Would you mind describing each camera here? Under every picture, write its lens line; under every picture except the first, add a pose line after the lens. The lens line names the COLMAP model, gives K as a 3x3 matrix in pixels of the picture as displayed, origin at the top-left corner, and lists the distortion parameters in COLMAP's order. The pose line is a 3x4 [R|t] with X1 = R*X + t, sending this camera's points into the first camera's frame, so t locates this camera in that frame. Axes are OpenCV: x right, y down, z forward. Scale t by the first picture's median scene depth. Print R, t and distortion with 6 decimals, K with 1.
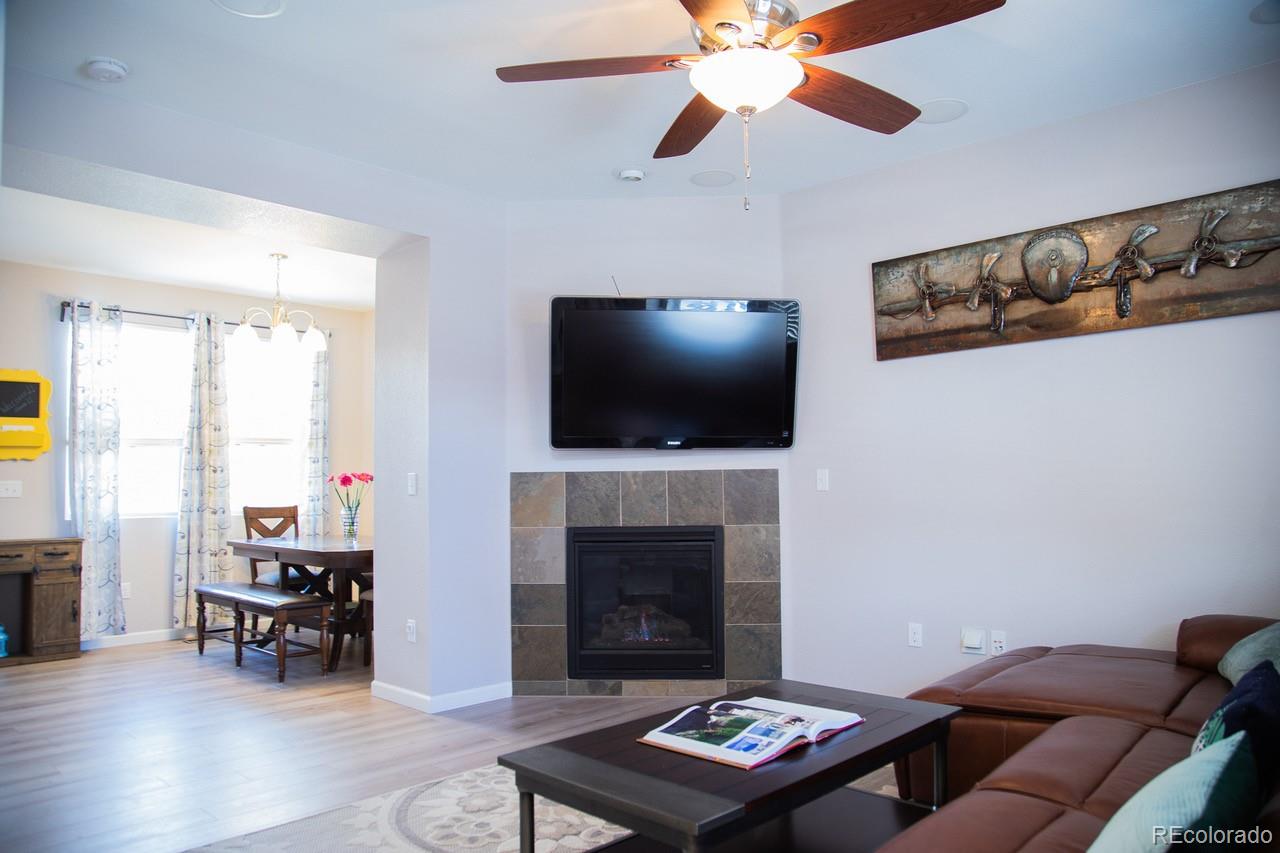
lens RADIAL K [[915.7, 0, 658.1], [0, 915.7, 428.3], [0, 0, 1]] dist [-0.122126, 0.092596]
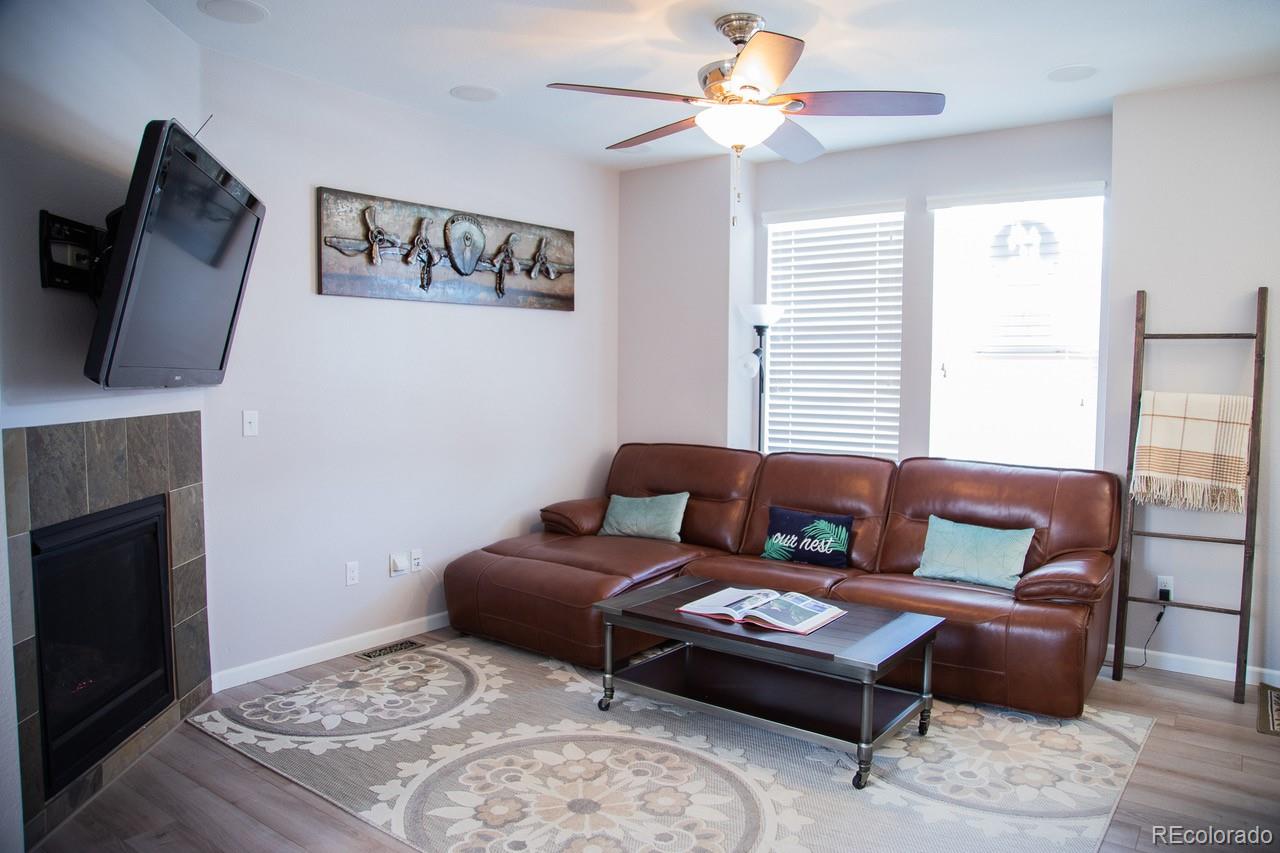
lens RADIAL K [[915.7, 0, 658.1], [0, 915.7, 428.3], [0, 0, 1]] dist [-0.122126, 0.092596]
pose [[-0.153380, -0.049814, 0.986911, -0.793073], [-0.076545, 0.996327, 0.038393, 0.000857], [-0.985198, -0.069655, -0.156630, 0.869335]]
